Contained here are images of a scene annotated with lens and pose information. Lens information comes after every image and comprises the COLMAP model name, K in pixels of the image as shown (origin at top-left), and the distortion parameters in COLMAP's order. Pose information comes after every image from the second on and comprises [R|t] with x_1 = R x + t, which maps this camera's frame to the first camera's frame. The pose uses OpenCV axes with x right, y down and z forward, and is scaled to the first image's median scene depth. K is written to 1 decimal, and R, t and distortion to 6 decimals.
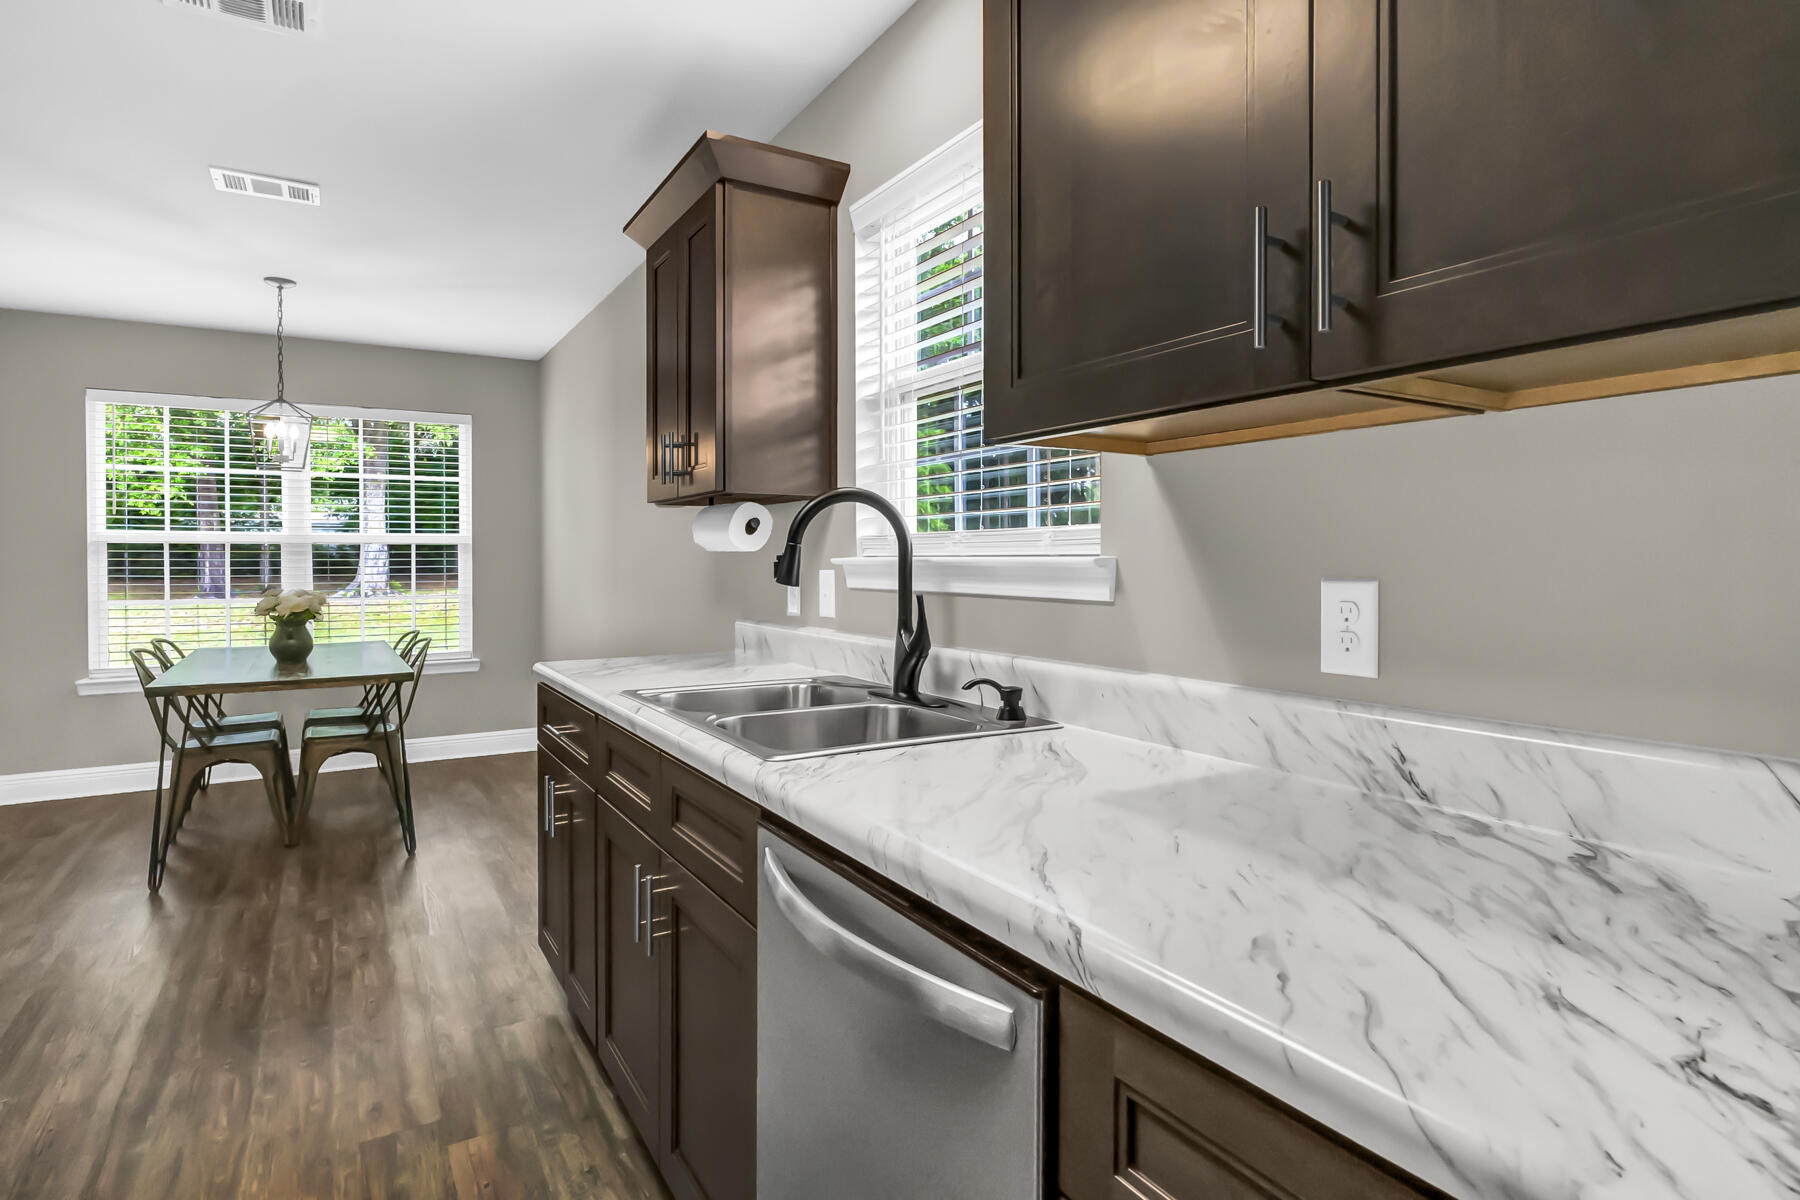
lens RADIAL K [[938.3, 0, 901.9], [0, 938.3, 567.3], [0, 0, 1]] dist [-0.005211, -0.000991]
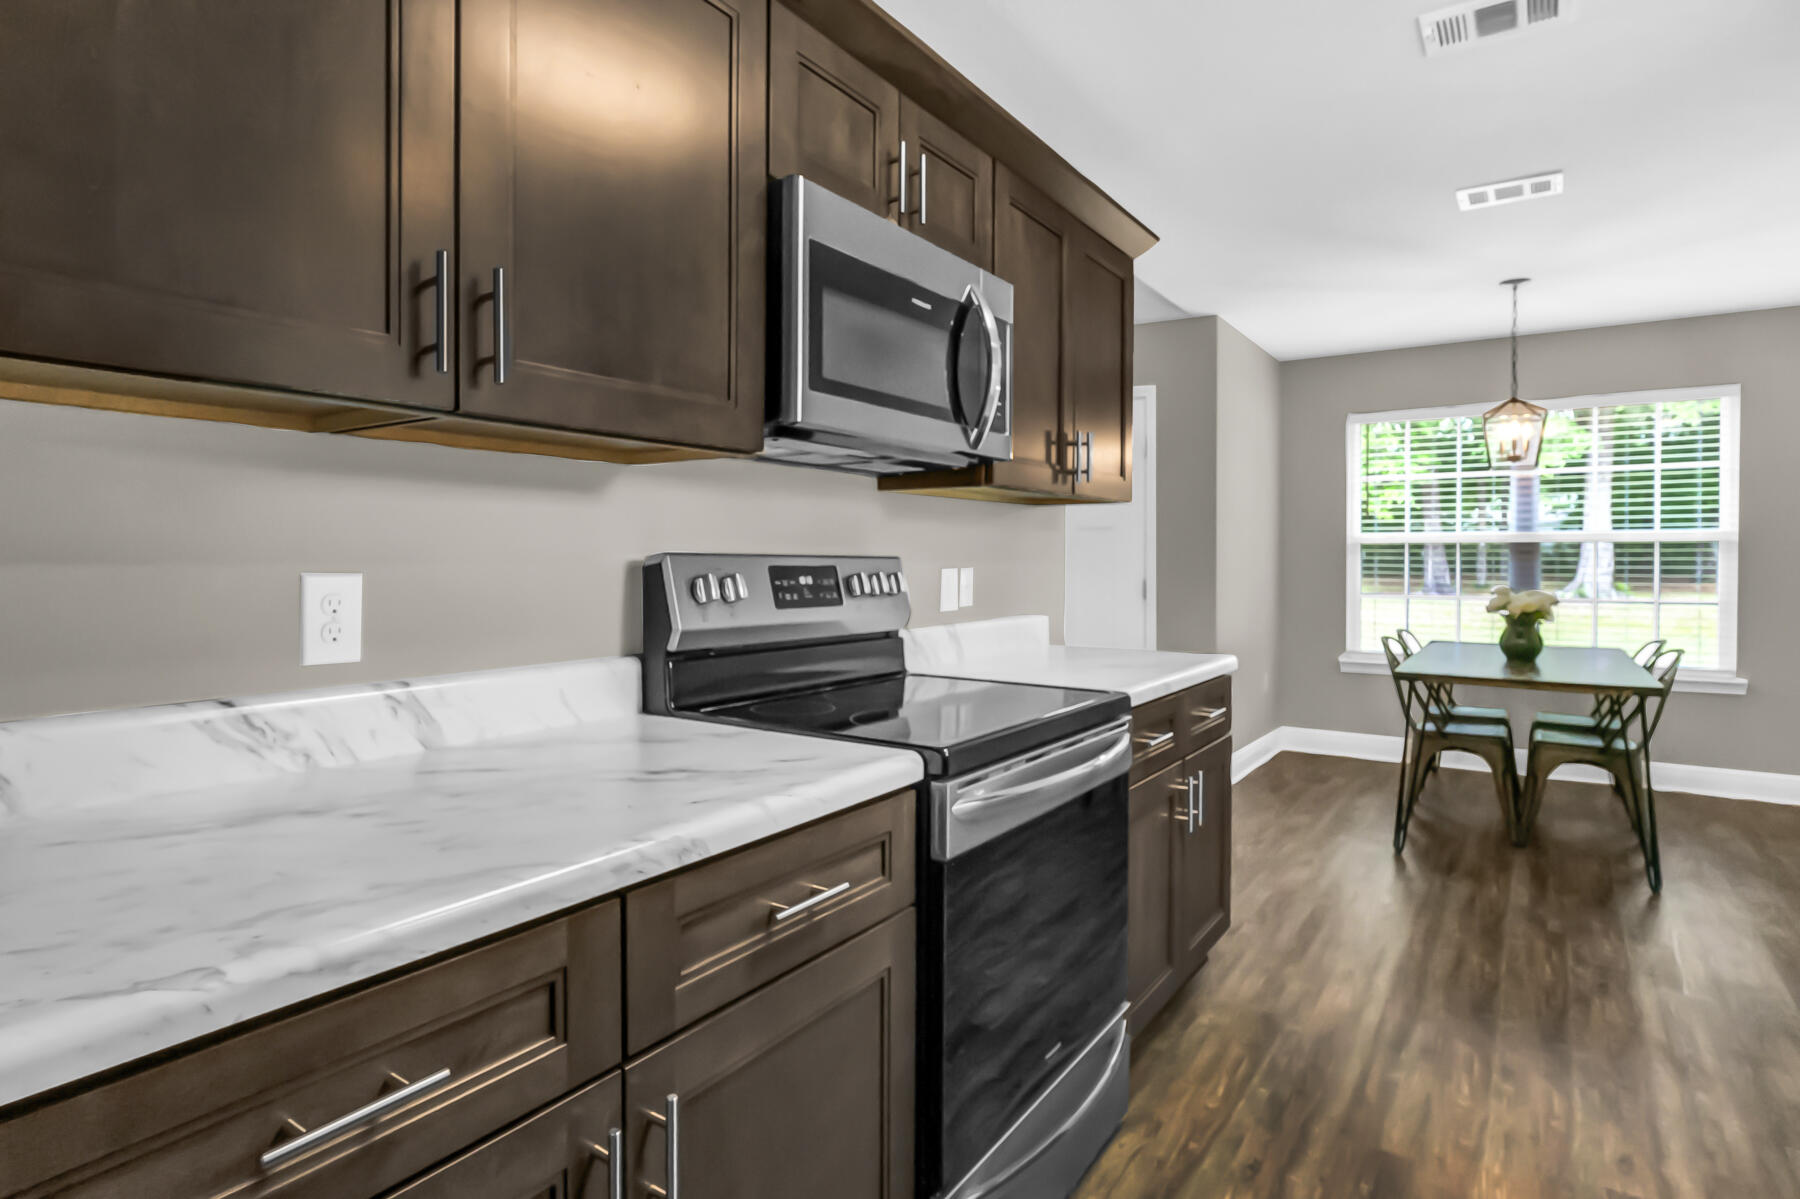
lens RADIAL K [[938.3, 0, 901.9], [0, 938.3, 566.8], [0, 0, 1]] dist [-0.005211, -0.000991]
pose [[0.411311, 0.011407, -0.911423, -0.023439], [-0.011032, 0.999911, 0.007536, 0.000189], [0.911428, 0.006955, 0.411401, -0.017329]]
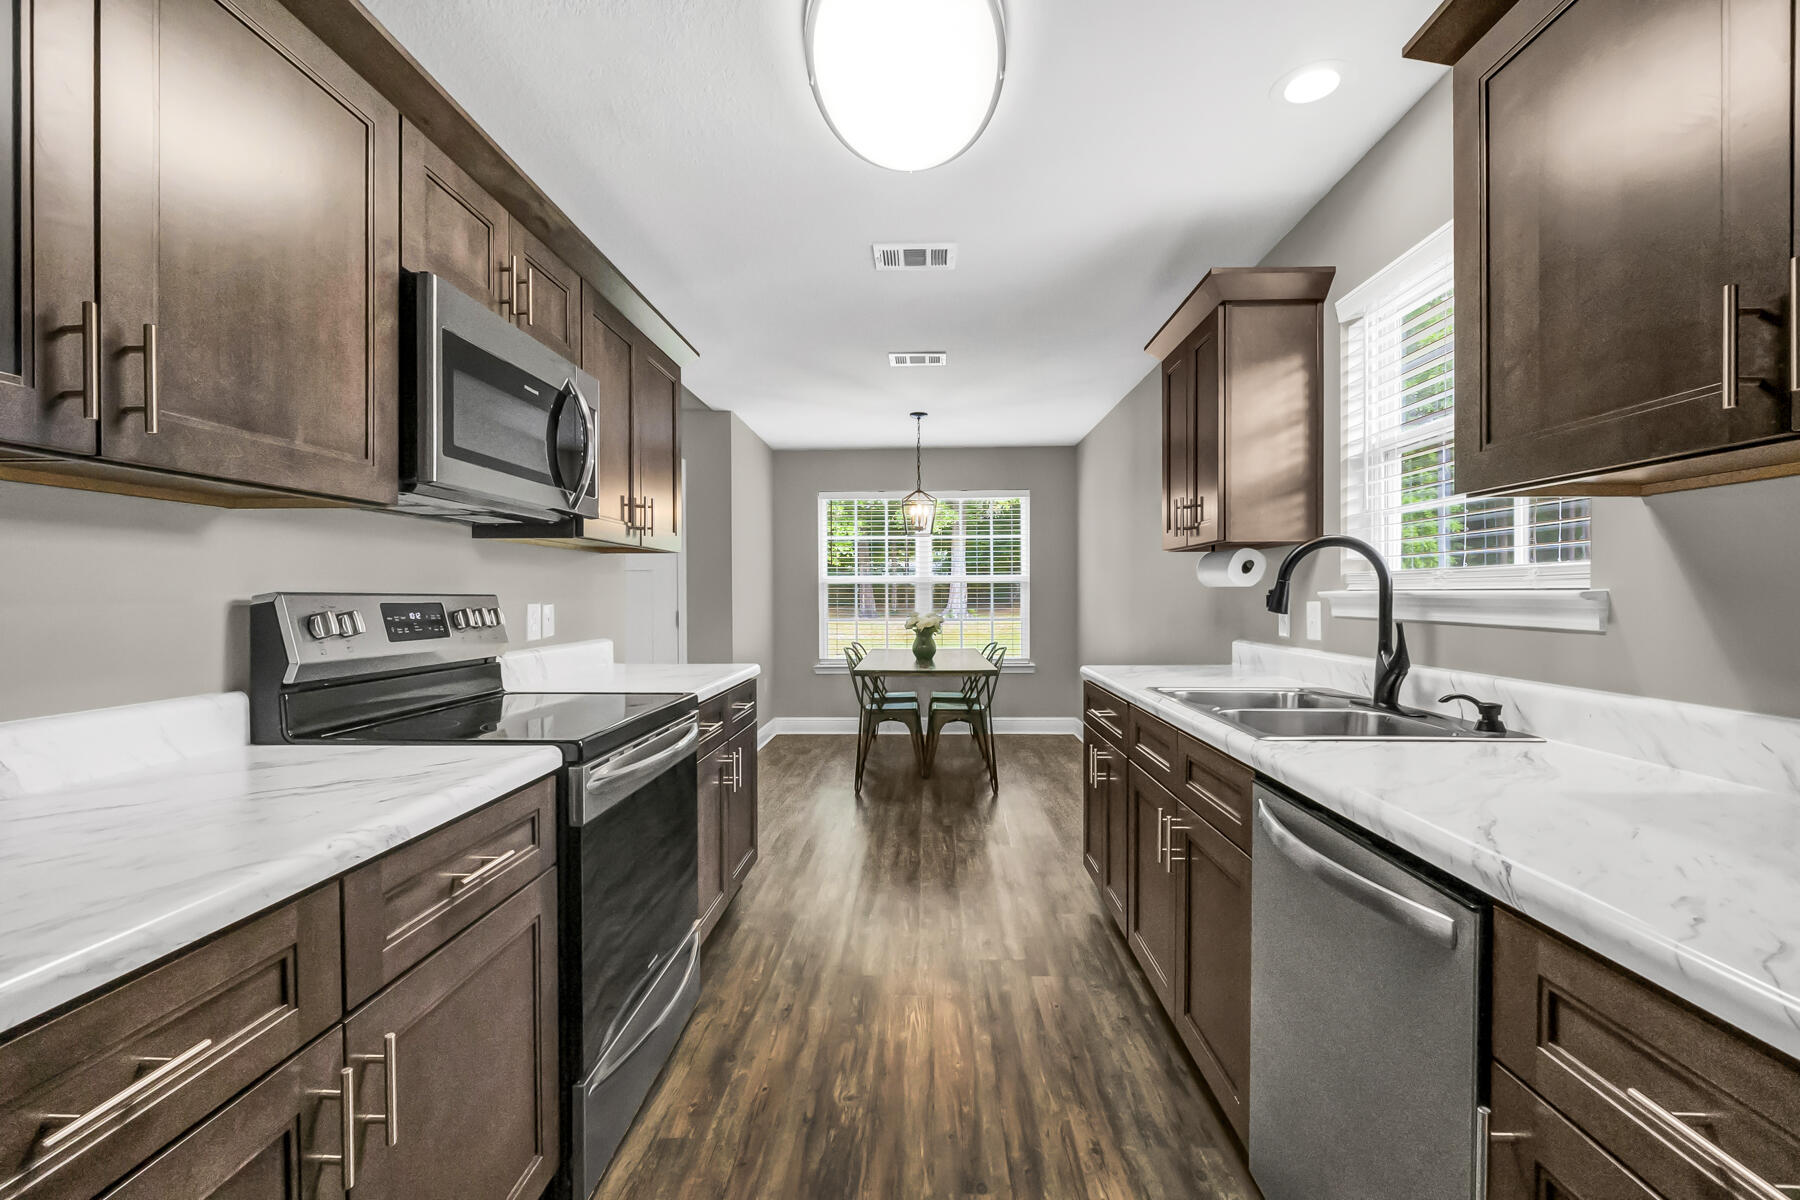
lens RADIAL K [[771.1, 0, 900.0], [0, 771.1, 600.0], [0, 0, 1]] dist [-0.005695, -0.000507]
pose [[0.836508, 0.003314, -0.547945, 0.017831], [-0.002784, 0.999995, 0.001798, 0.000535], [0.547948, 0.000022, 0.836512, -0.129081]]
